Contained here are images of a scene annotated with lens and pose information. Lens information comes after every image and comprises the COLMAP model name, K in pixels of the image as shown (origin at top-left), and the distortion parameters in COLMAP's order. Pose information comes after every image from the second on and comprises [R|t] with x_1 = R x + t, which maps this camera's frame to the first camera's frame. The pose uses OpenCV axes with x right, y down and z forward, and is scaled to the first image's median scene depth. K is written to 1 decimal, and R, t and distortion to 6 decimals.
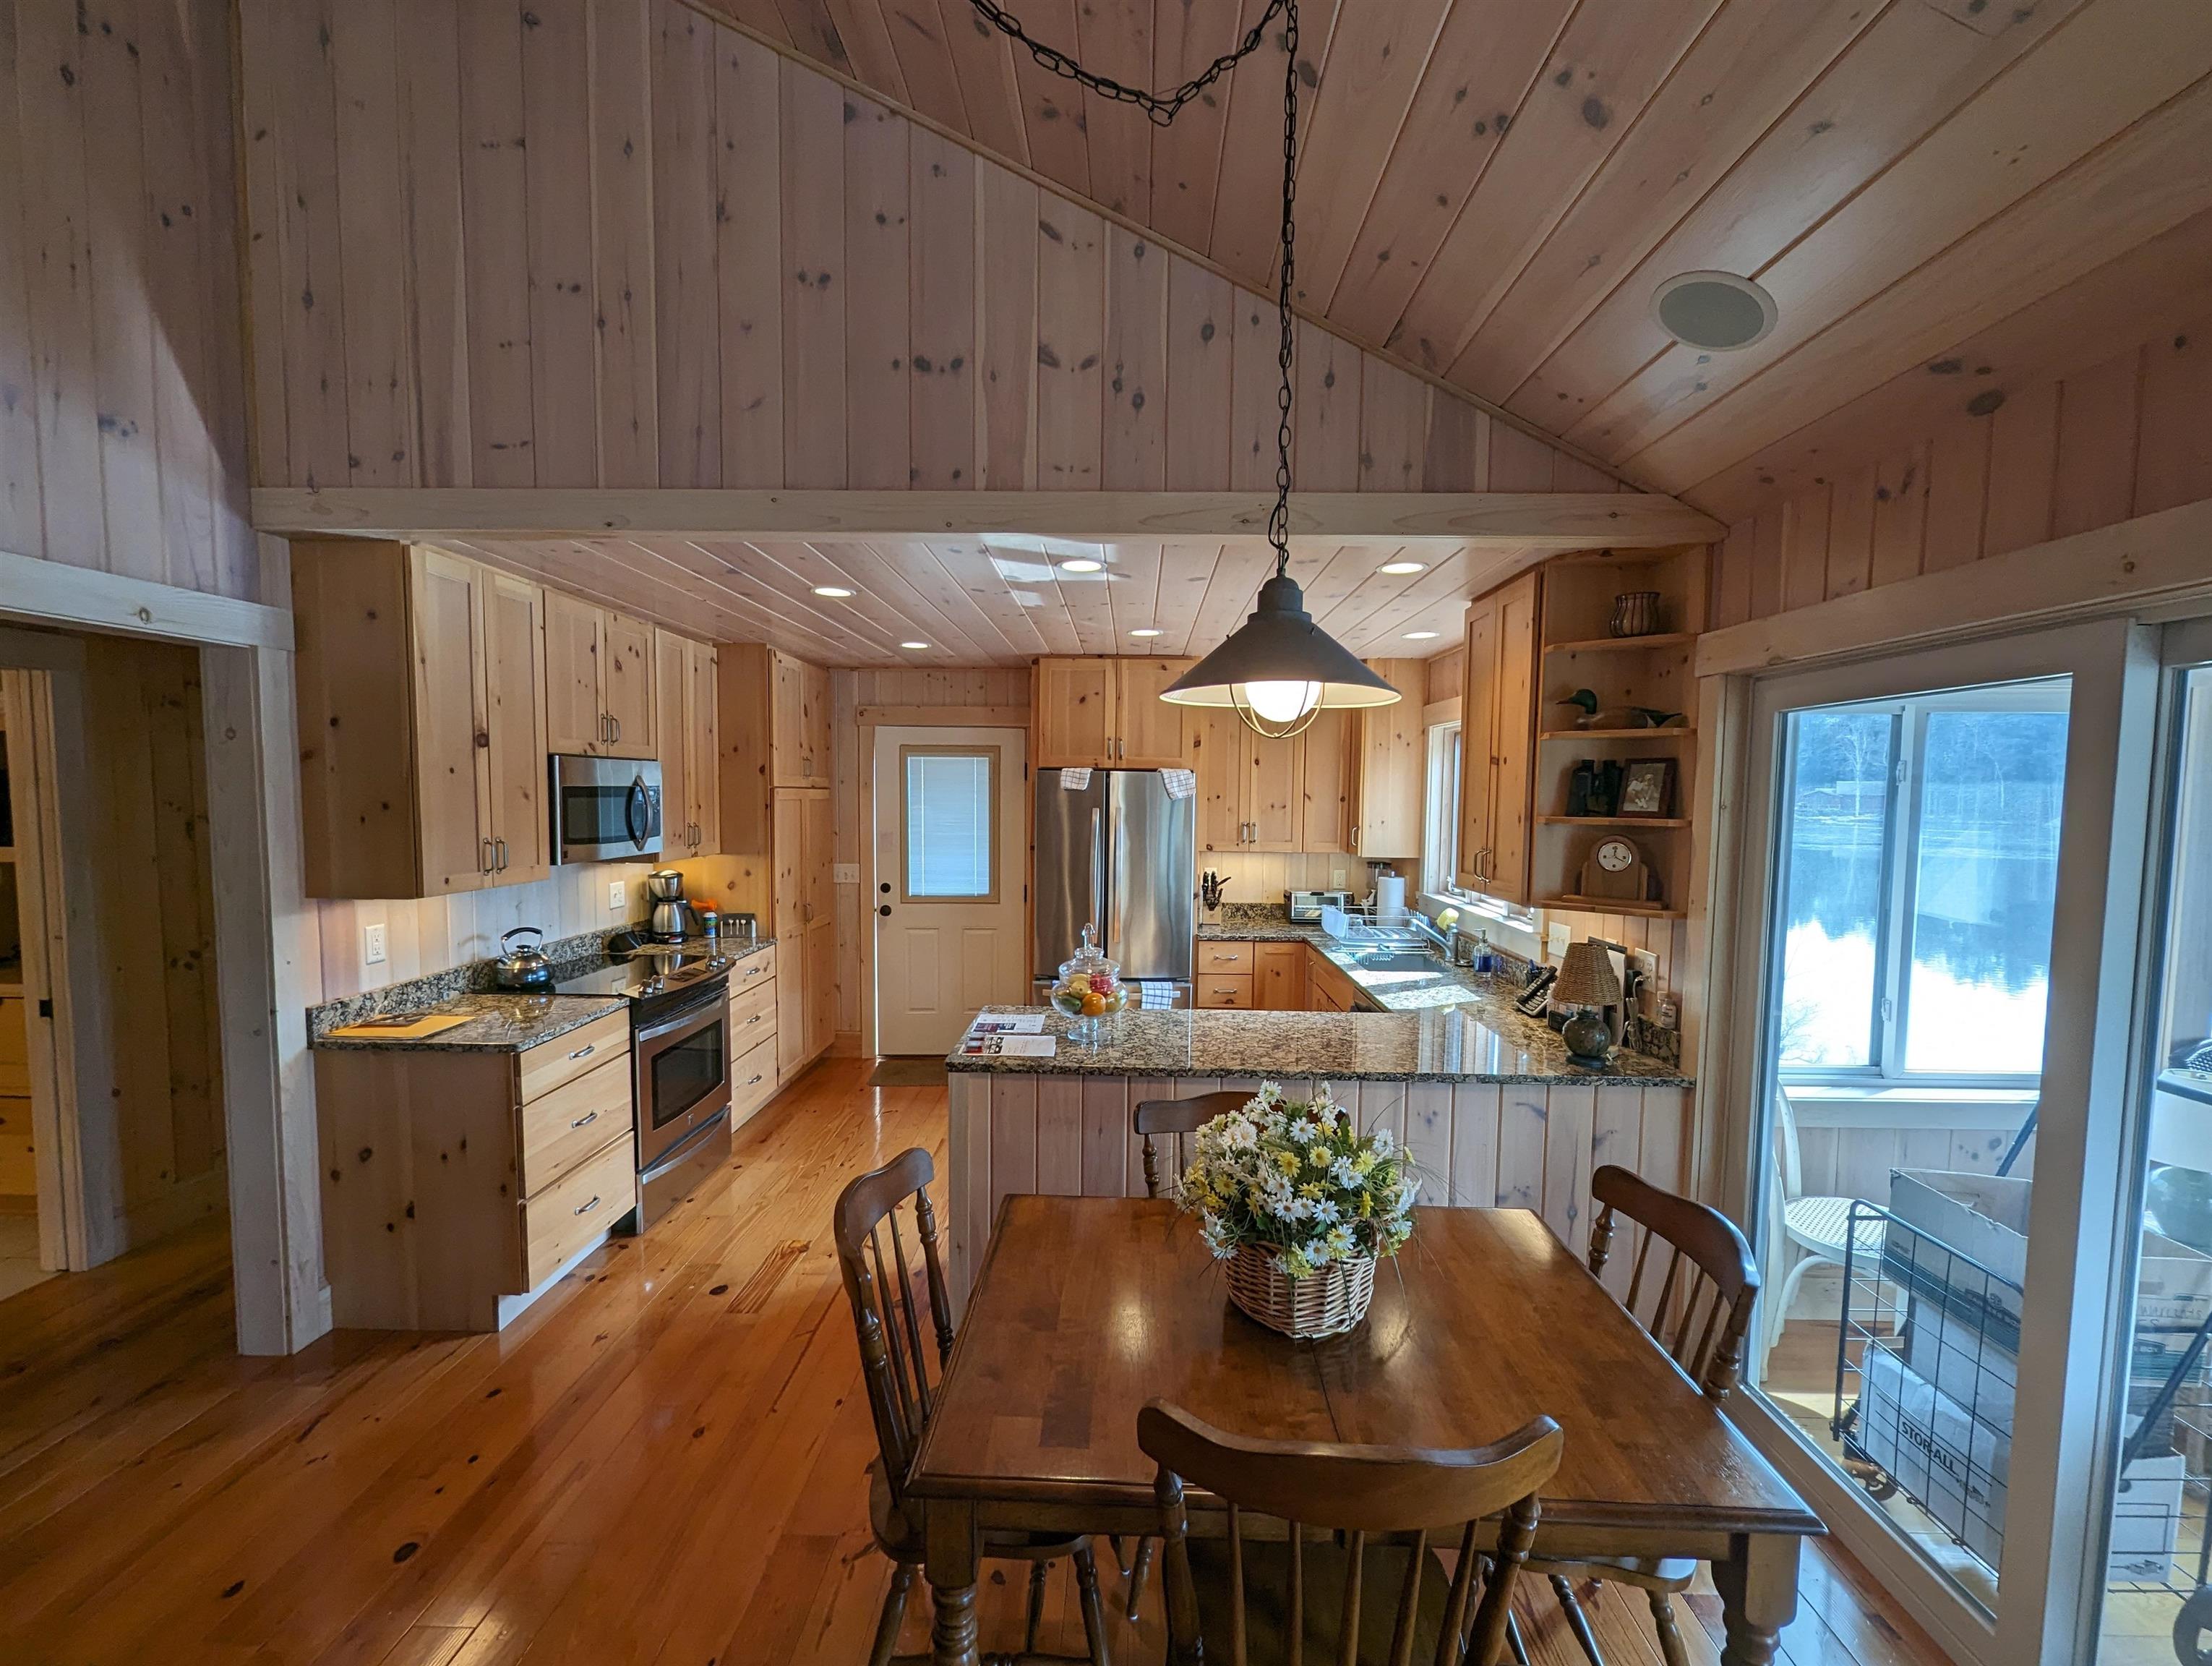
lens RADIAL K [[913.1, 0, 1113.3], [0, 913.1, 851.0], [0, 0, 1]] dist [-0.007291, 0.000378]
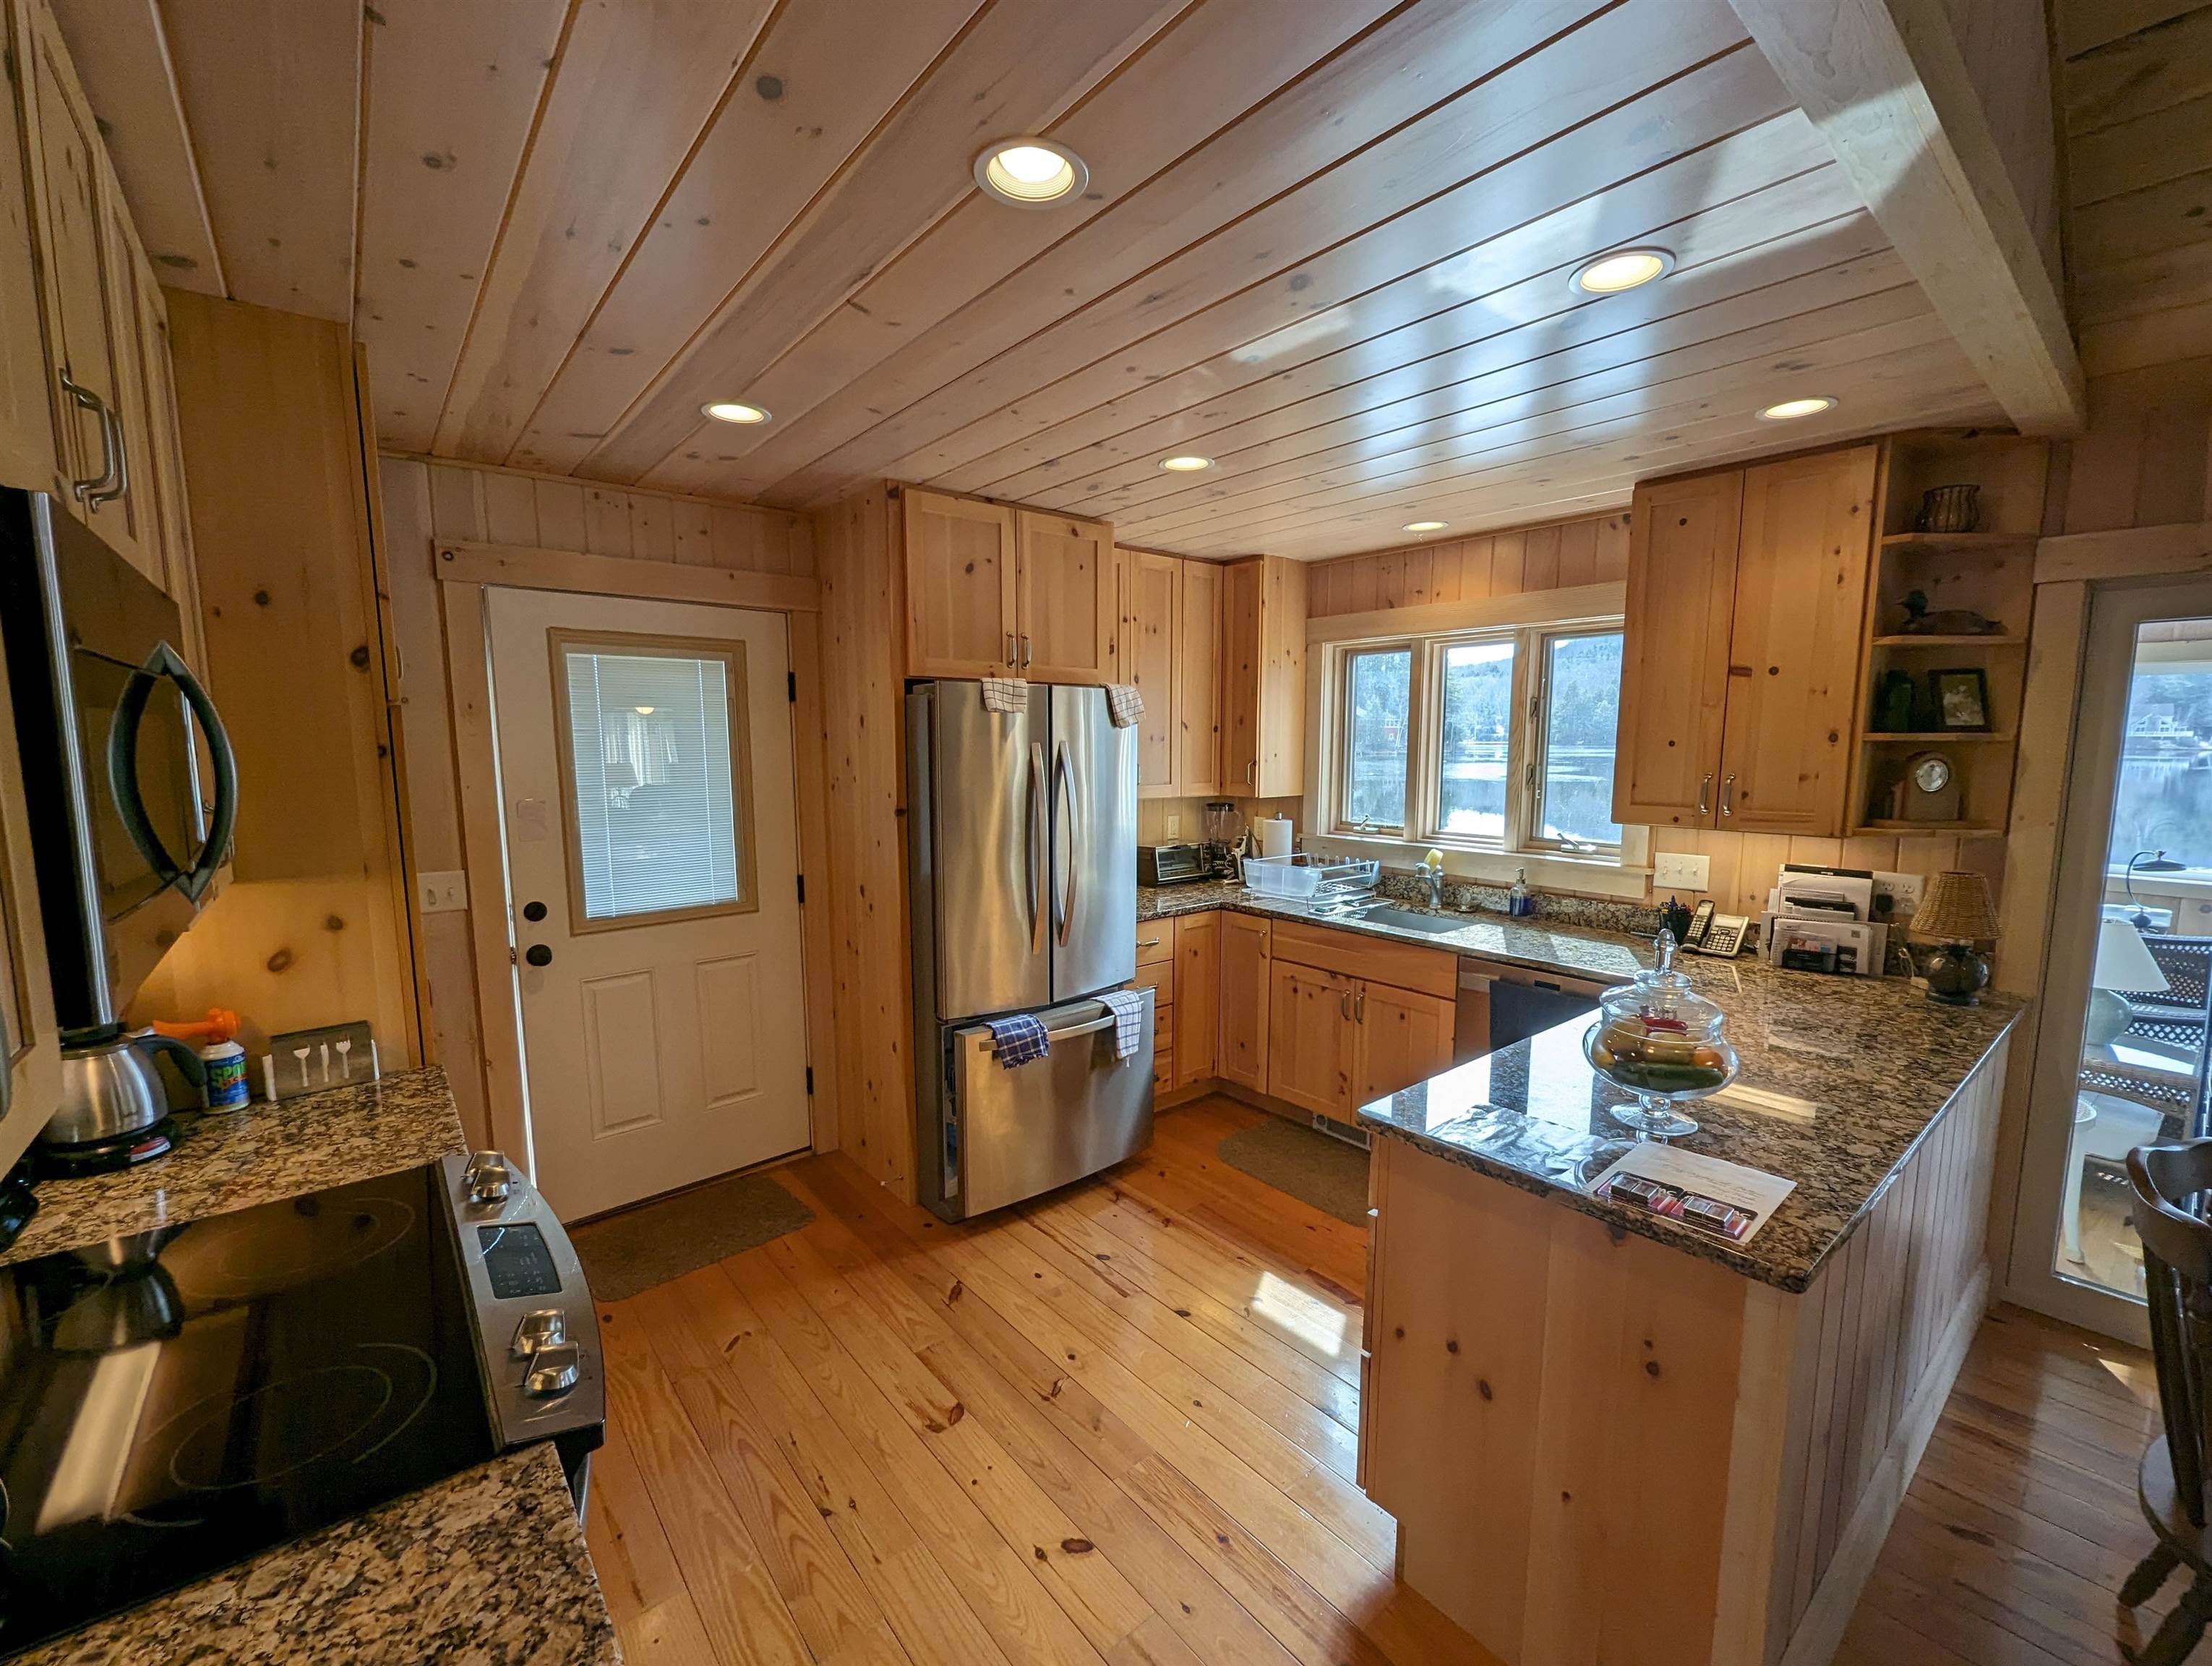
lens RADIAL K [[921.6, 0, 1107.3], [0, 921.6, 849.2], [0, 0, 1]] dist [0.000089, 0.000200]
pose [[0.756195, -0.091385, 0.647934, -0.665510], [0.052411, 0.995477, 0.079235, -0.035638], [-0.652244, -0.025958, 0.757565, 0.795500]]
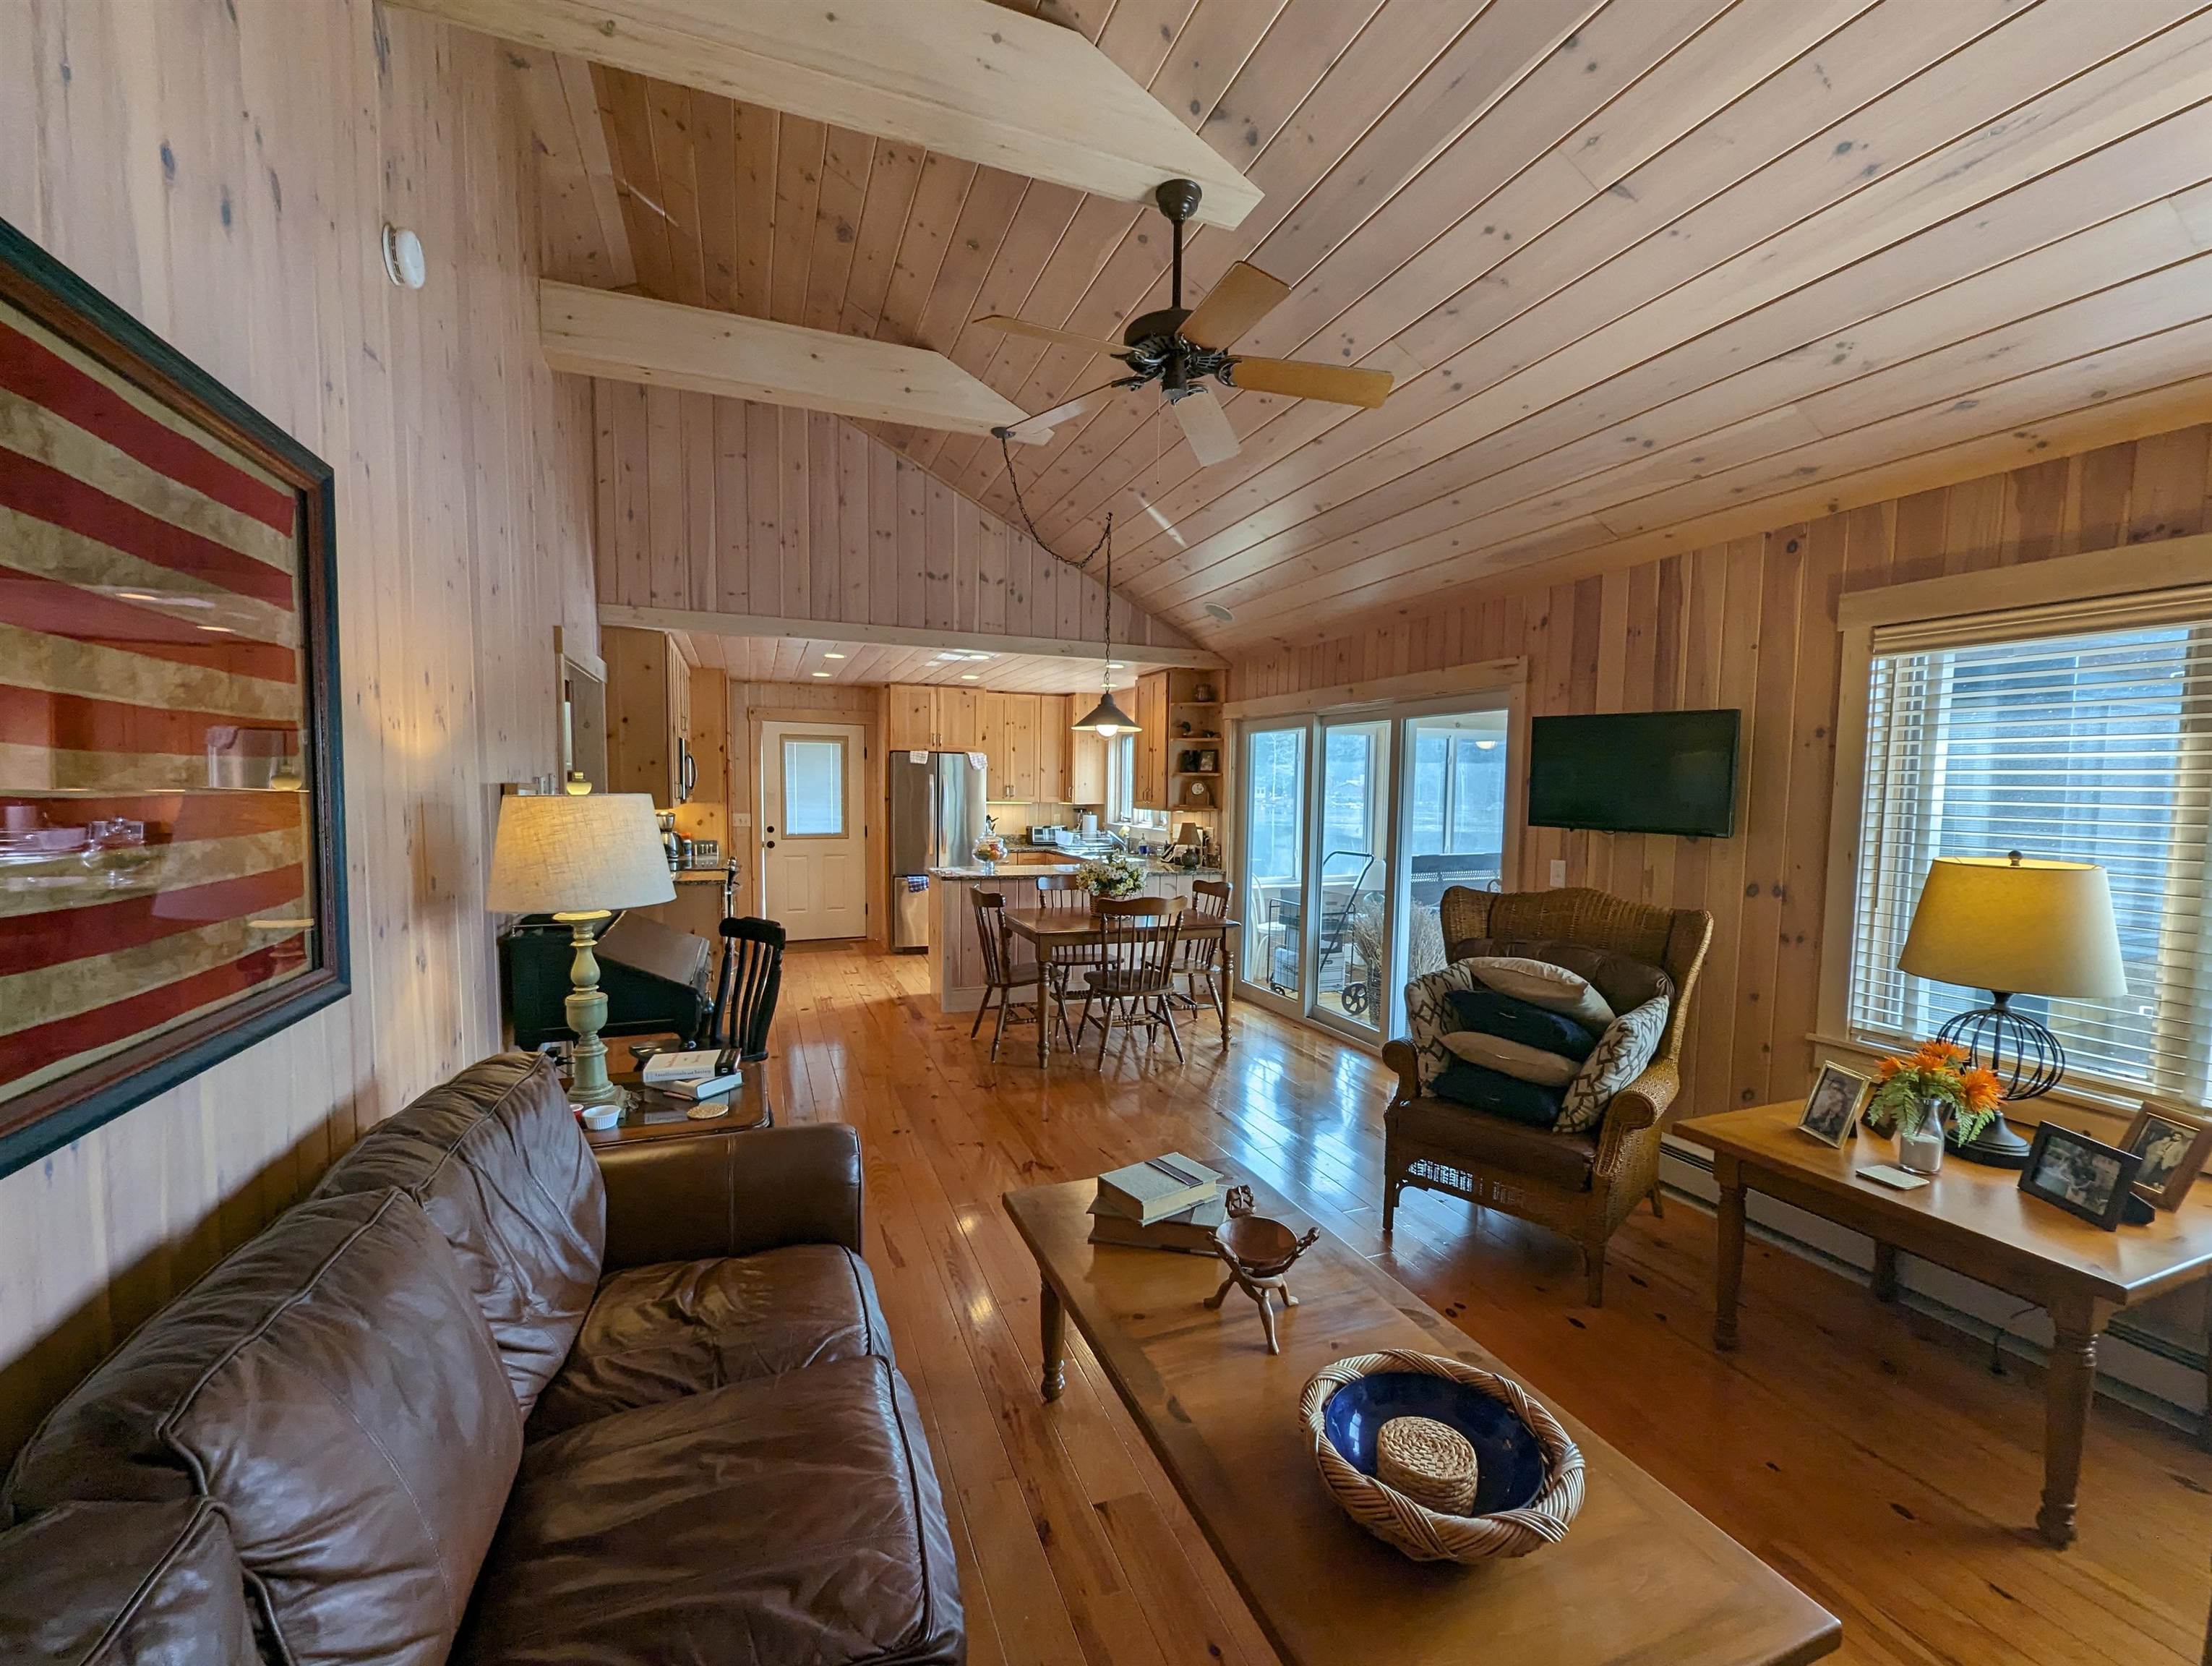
lens RADIAL K [[913.1, 0, 1113.3], [0, 913.1, 851.0], [0, 0, 1]] dist [-0.007291, 0.000378]
pose [[0.919977, -0.026401, 0.391082, -0.626818], [0.022238, 0.999638, 0.015172, 0.129380], [-0.391341, -0.005261, 0.920231, -1.178411]]
